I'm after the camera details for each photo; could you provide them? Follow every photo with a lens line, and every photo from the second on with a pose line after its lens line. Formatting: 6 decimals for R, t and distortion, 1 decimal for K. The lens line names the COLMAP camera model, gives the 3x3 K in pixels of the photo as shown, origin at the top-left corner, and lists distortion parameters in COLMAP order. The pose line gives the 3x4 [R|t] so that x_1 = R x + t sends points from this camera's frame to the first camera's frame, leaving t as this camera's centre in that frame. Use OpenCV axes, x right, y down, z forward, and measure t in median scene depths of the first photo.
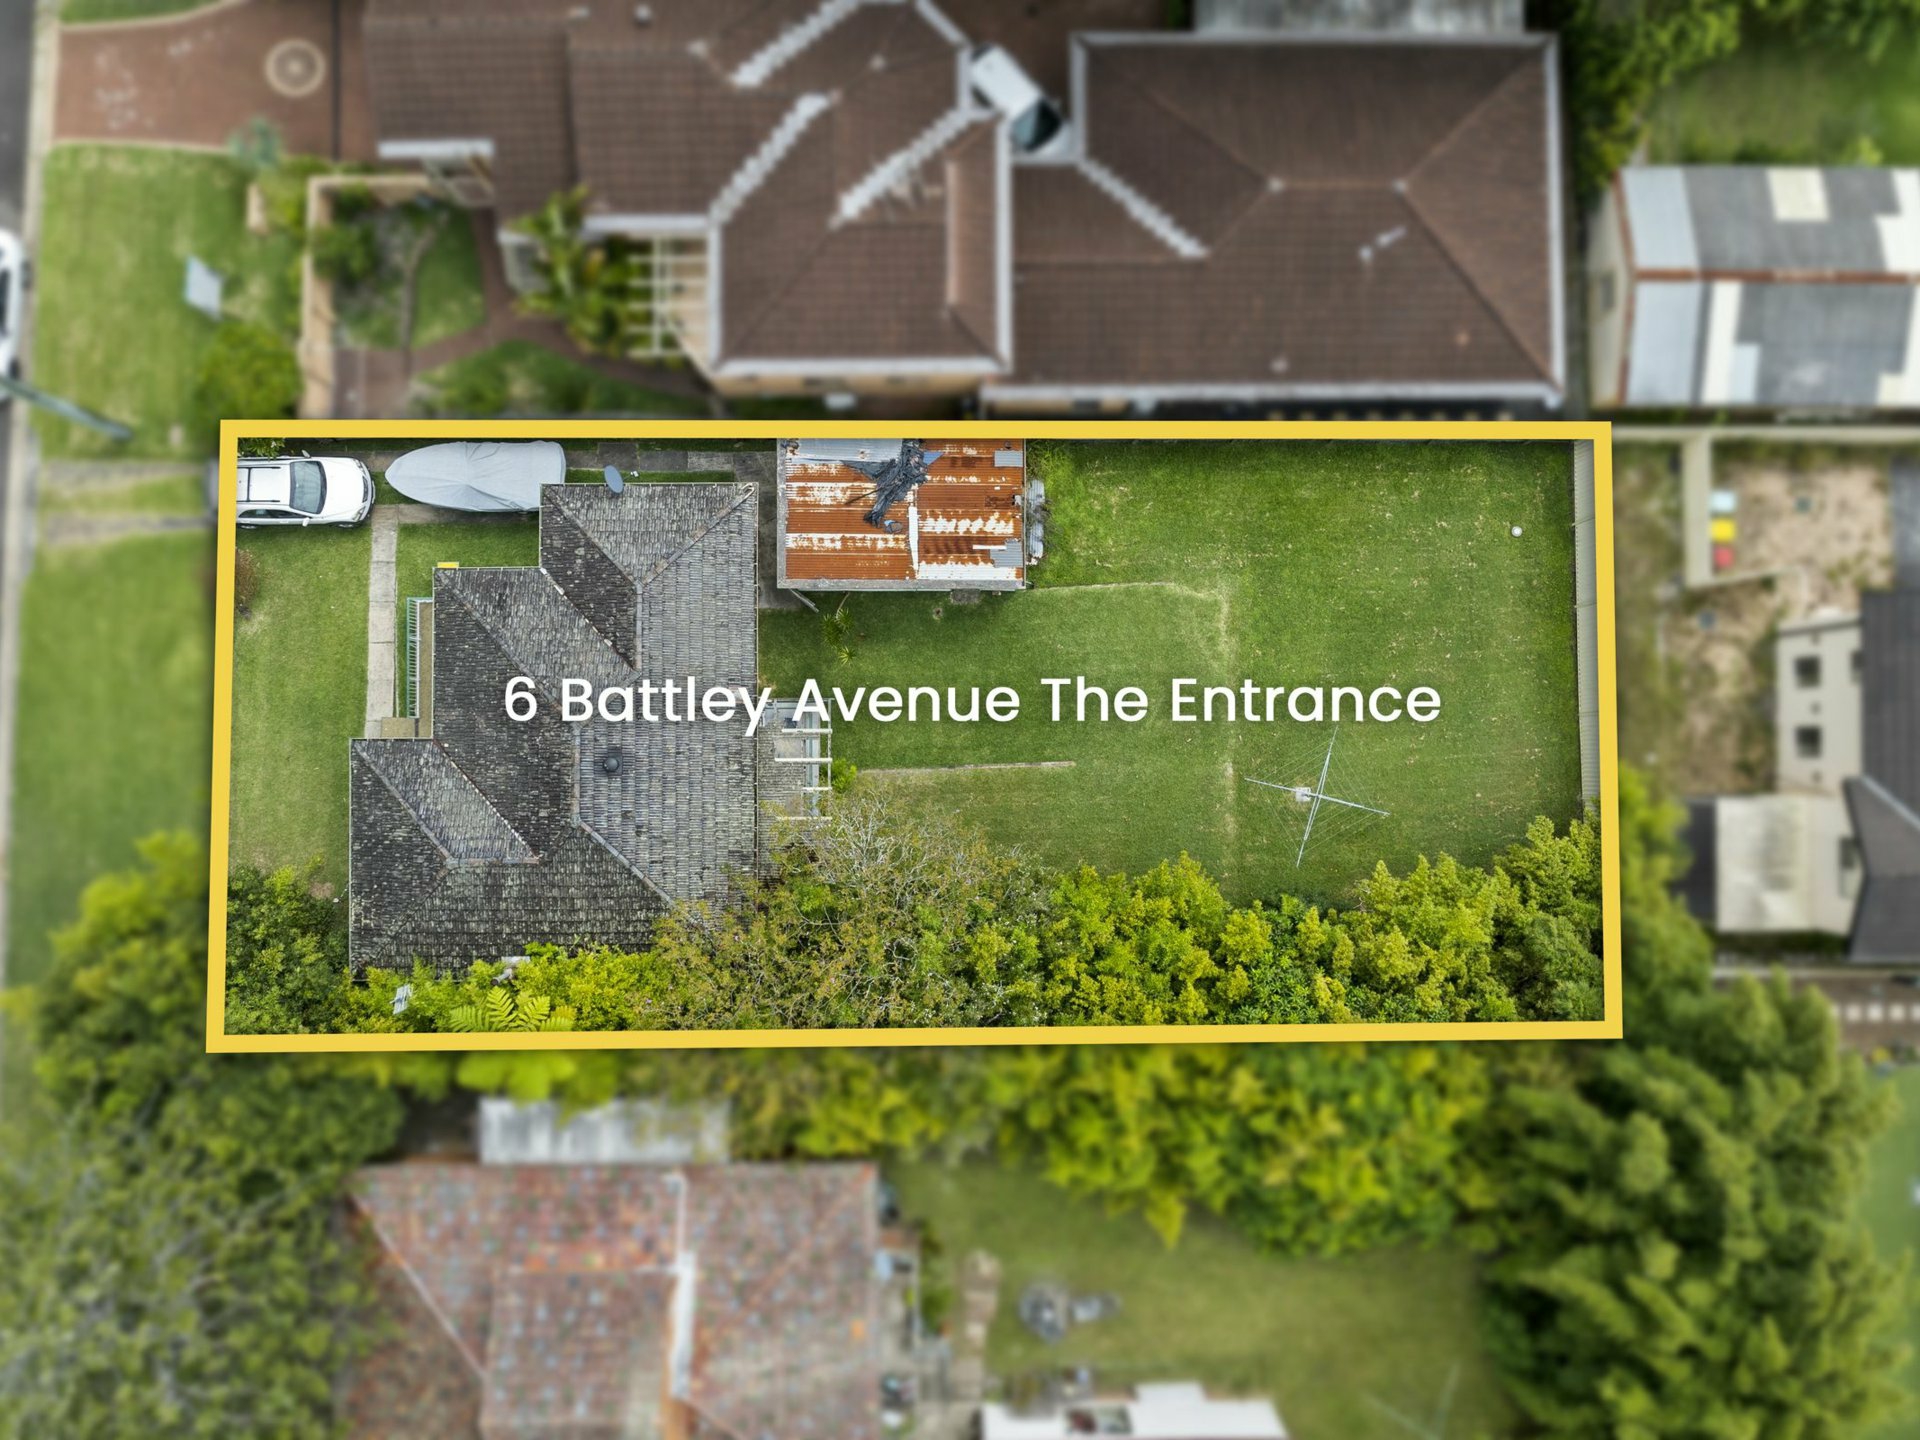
lens RADIAL K [[1345.0, 0, 998.3], [0, 1345.0, 684.6], [0, 0, 1]] dist [-0.004444, -0.016166]
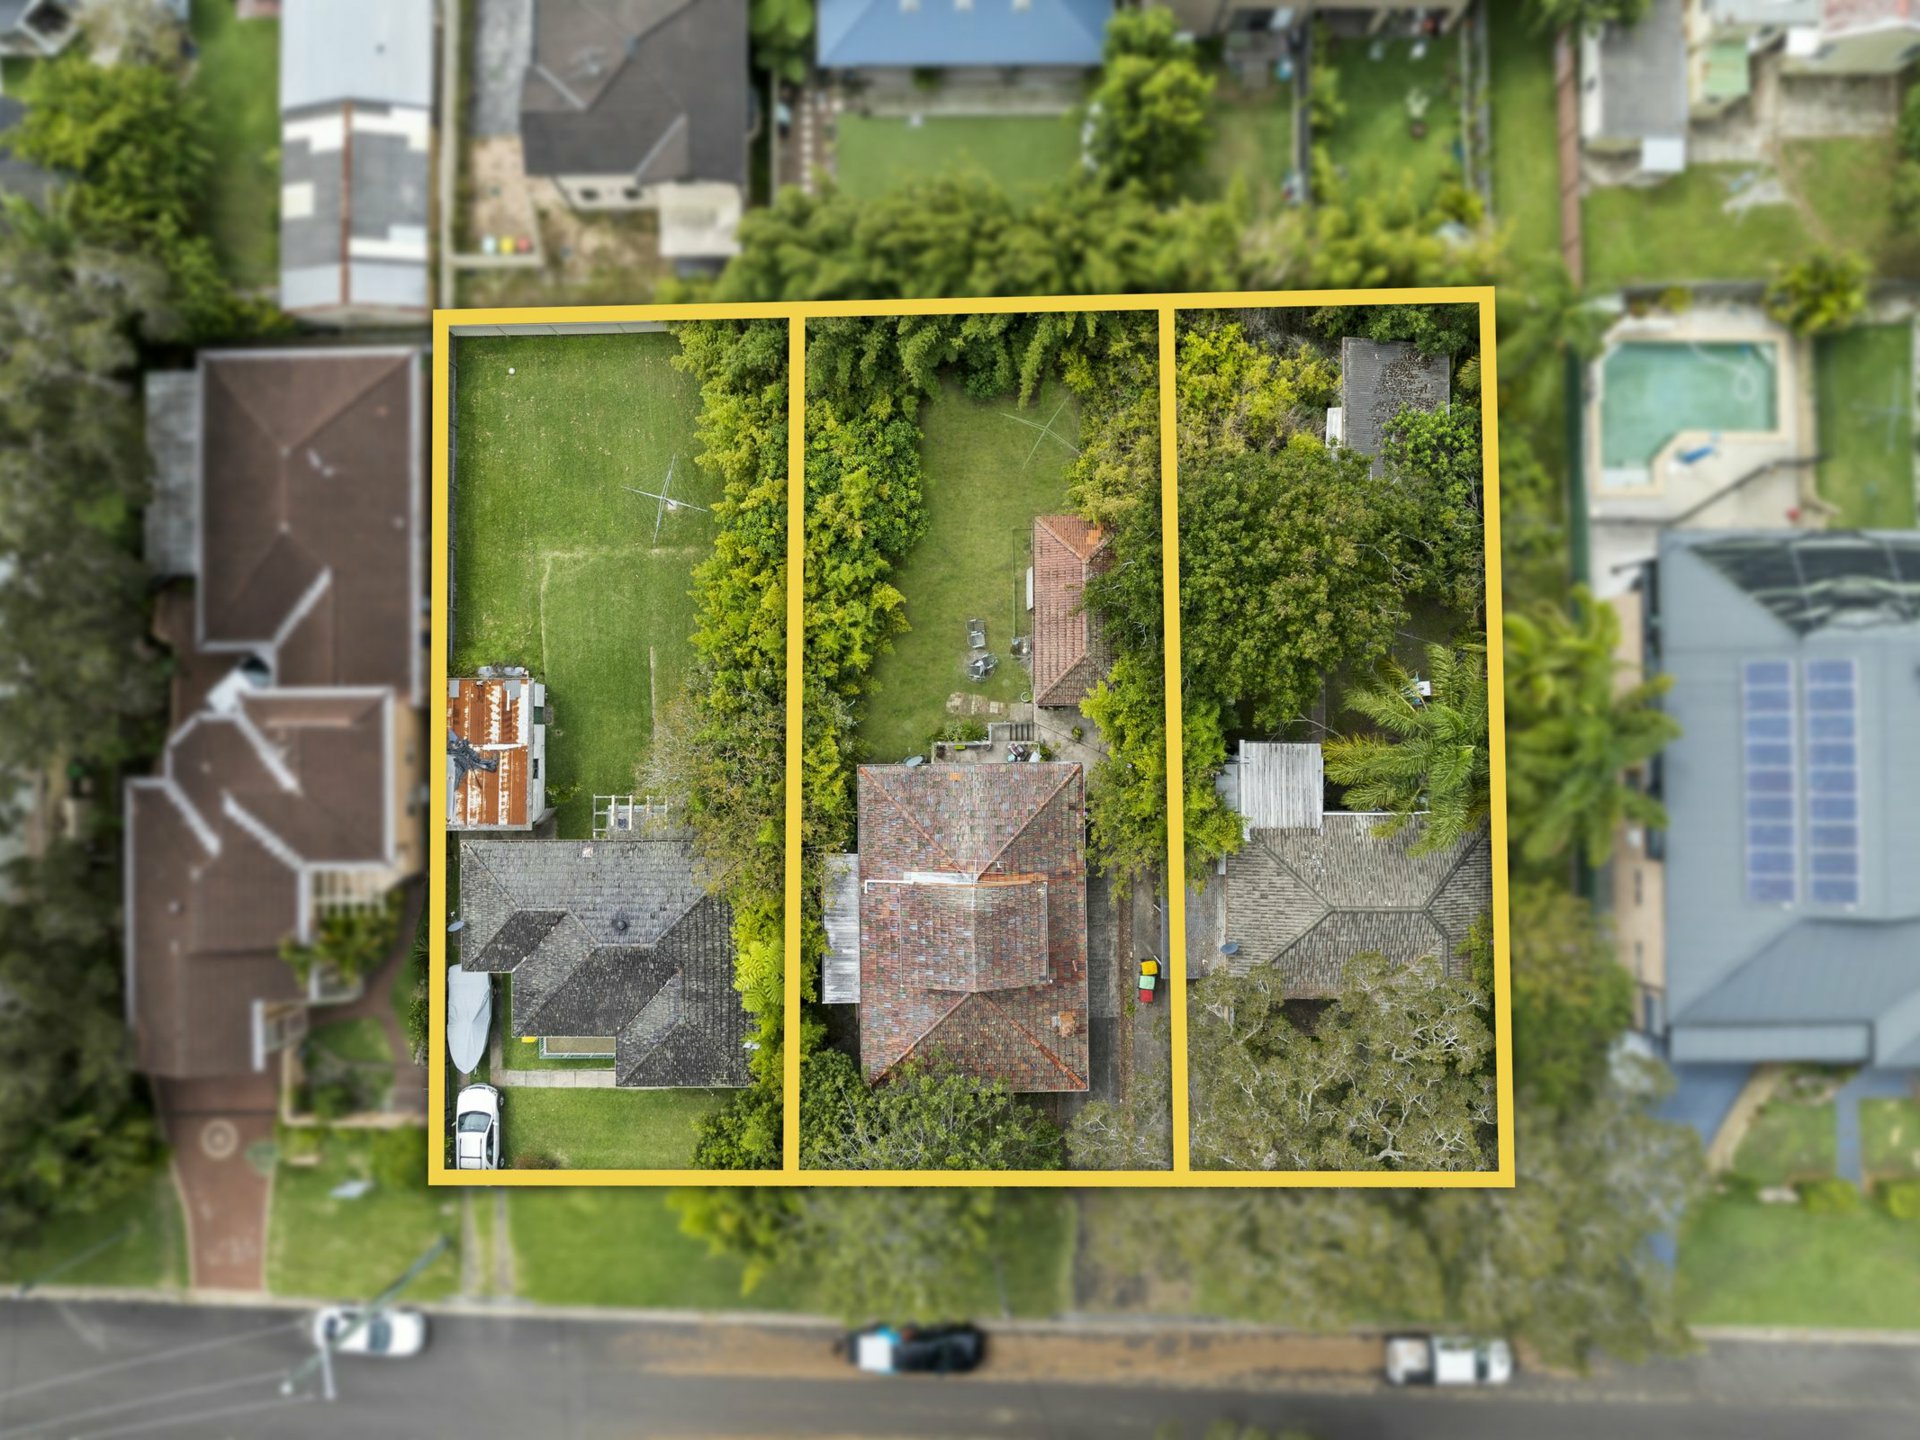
lens RADIAL K [[1345.0, 0, 998.3], [0, 1345.0, 684.6], [0, 0, 1]] dist [-0.004444, -0.016166]
pose [[-0.002669, -0.999938, 0.010804, -0.006782], [0.999984, -0.002615, 0.005016, 0.493728], [-0.004987, 0.010817, 0.999929, -0.646665]]
